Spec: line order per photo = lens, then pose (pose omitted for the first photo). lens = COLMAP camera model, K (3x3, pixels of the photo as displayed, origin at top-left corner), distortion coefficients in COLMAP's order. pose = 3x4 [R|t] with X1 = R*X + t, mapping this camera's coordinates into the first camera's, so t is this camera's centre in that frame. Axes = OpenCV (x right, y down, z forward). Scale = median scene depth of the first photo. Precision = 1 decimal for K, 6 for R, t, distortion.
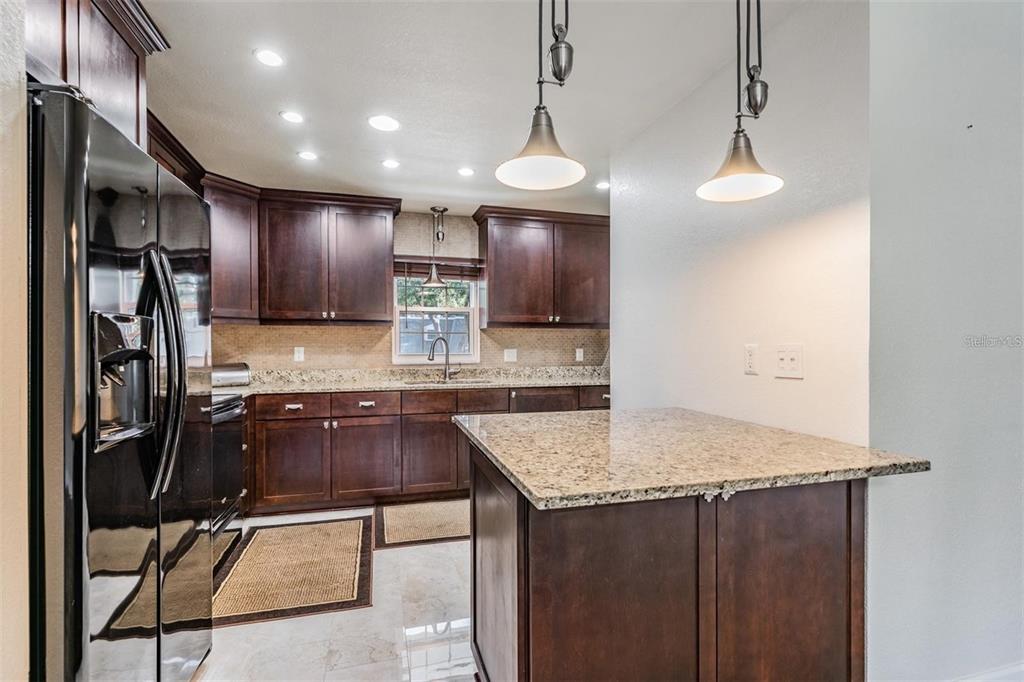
lens RADIAL K [[463.7, 0, 504.0], [0, 463.7, 341.9], [0, 0, 1]] dist [0.001925, 0.000896]
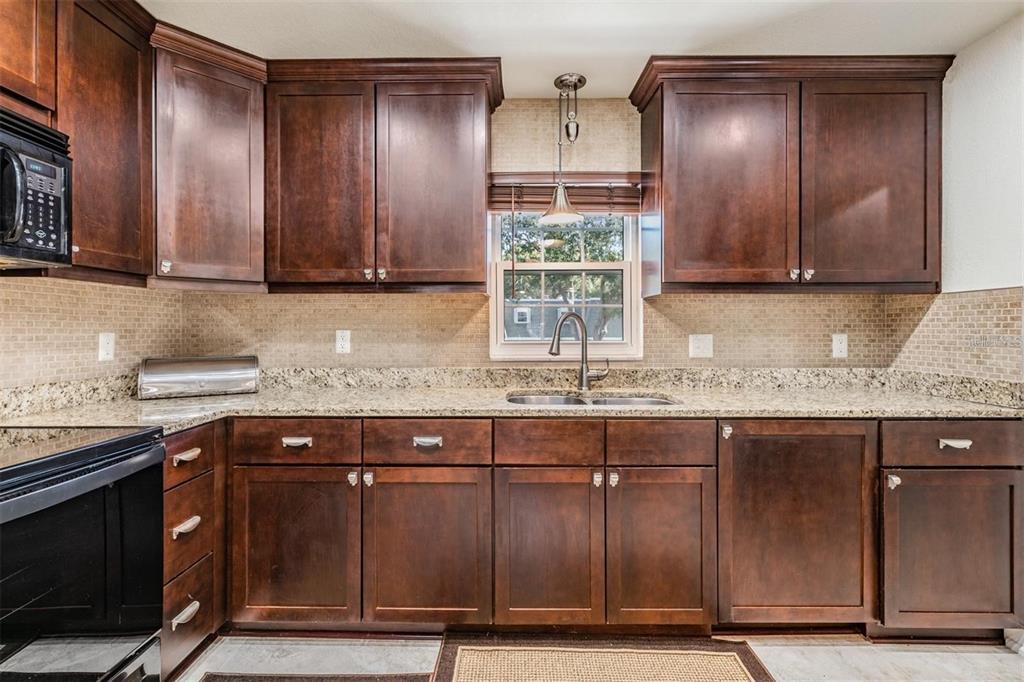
lens RADIAL K [[465.9, 0, 508.0], [0, 465.9, 321.0], [0, 0, 1]] dist [0.000430, 0.000203]
pose [[0.960735, -0.003444, -0.277445, -0.058924], [0.001057, 0.999961, -0.008752, 0.004514], [0.277464, 0.008115, 0.960702, 0.465150]]
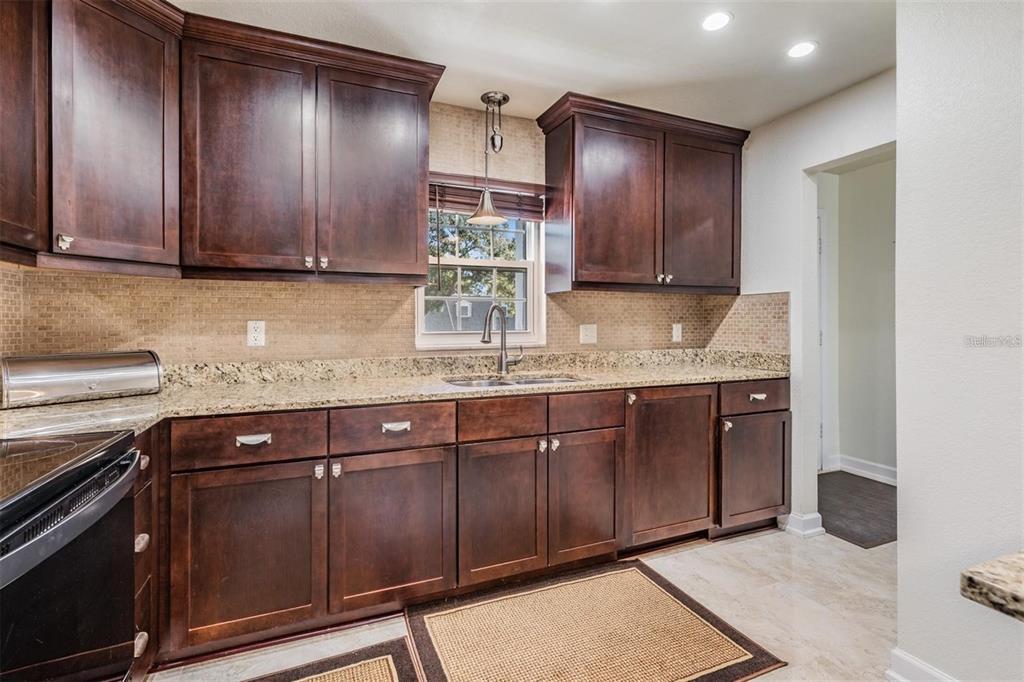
lens RADIAL K [[466.7, 0, 506.9], [0, 466.7, 316.4], [0, 0, 1]] dist [0.000306, 0.000046]
pose [[0.992908, 0.001681, 0.118870, -0.205281], [-0.001169, 0.999990, -0.004374, 0.007640], [-0.118877, 0.004204, 0.992900, 0.396590]]
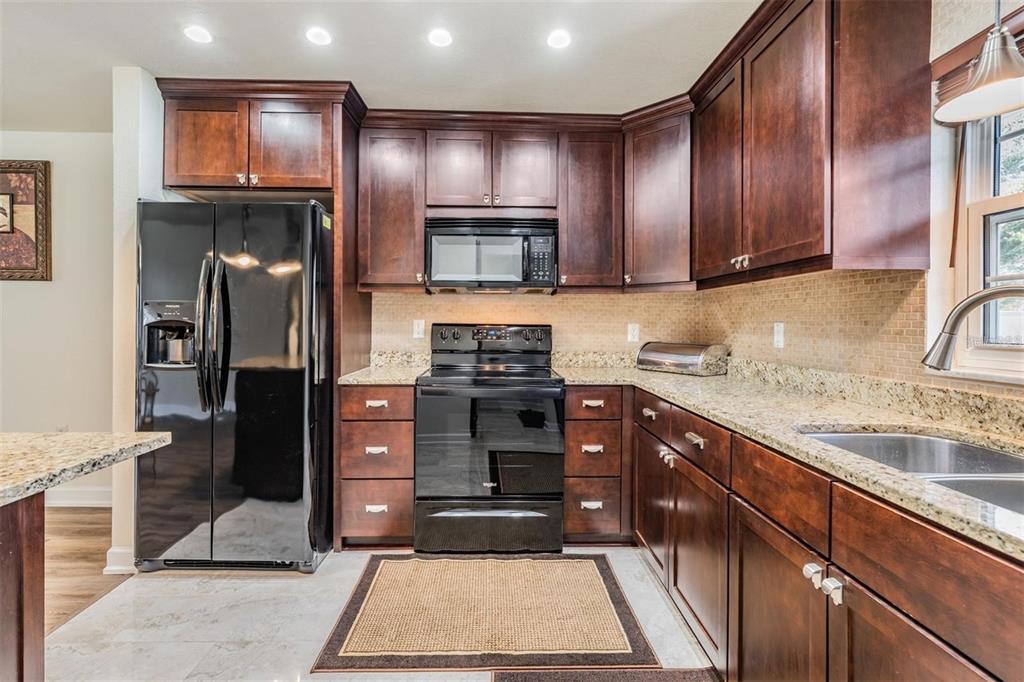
lens RADIAL K [[471.1, 0, 507.4], [0, 471.1, 321.8], [0, 0, 1]] dist [0.000606, 0.000454]
pose [[-0.241897, 0.000142, -0.970302, 0.200410], [0.004358, 0.999990, -0.000940, 0.009021], [0.970292, -0.004456, -0.241895, 0.817470]]
